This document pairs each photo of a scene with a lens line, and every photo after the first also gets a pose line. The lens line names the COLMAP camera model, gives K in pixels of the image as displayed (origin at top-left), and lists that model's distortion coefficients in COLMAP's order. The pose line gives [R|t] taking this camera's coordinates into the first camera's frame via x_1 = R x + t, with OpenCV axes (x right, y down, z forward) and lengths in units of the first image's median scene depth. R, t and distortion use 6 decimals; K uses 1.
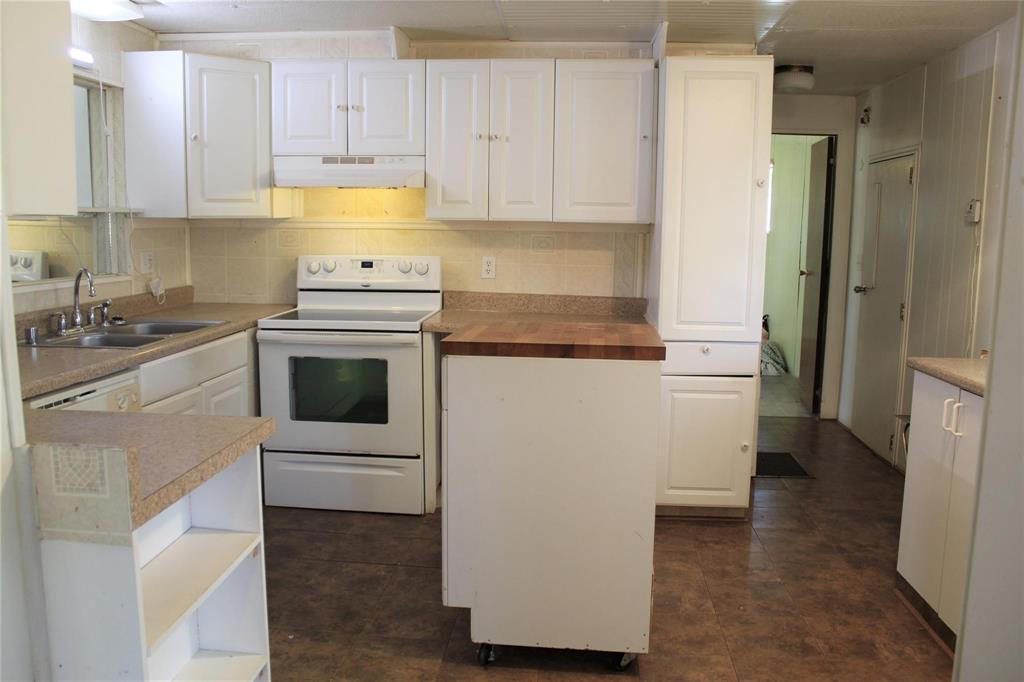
lens RADIAL K [[849.4, 0, 489.1], [0, 849.4, 342.8], [0, 0, 1]] dist [-0.089266, 0.000541]
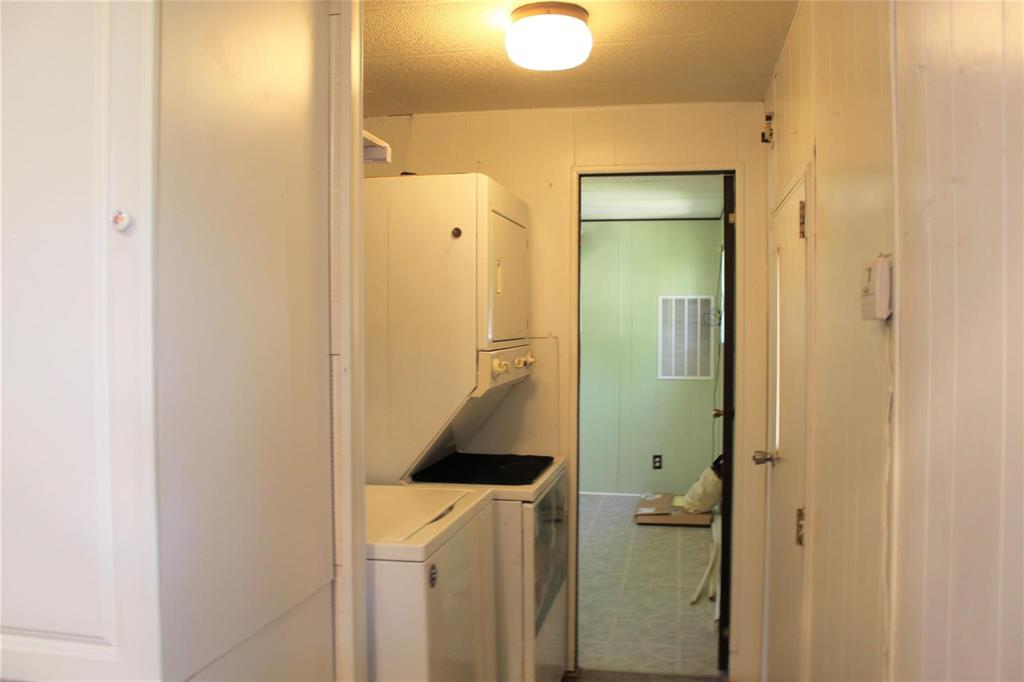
lens RADIAL K [[849.4, 0, 489.1], [0, 849.4, 342.8], [0, 0, 1]] dist [-0.089266, 0.000541]
pose [[0.993456, -0.001623, -0.114205, 0.346946], [-0.012769, 0.992053, -0.125170, -0.069505], [0.113501, 0.125809, 0.985540, 0.480578]]
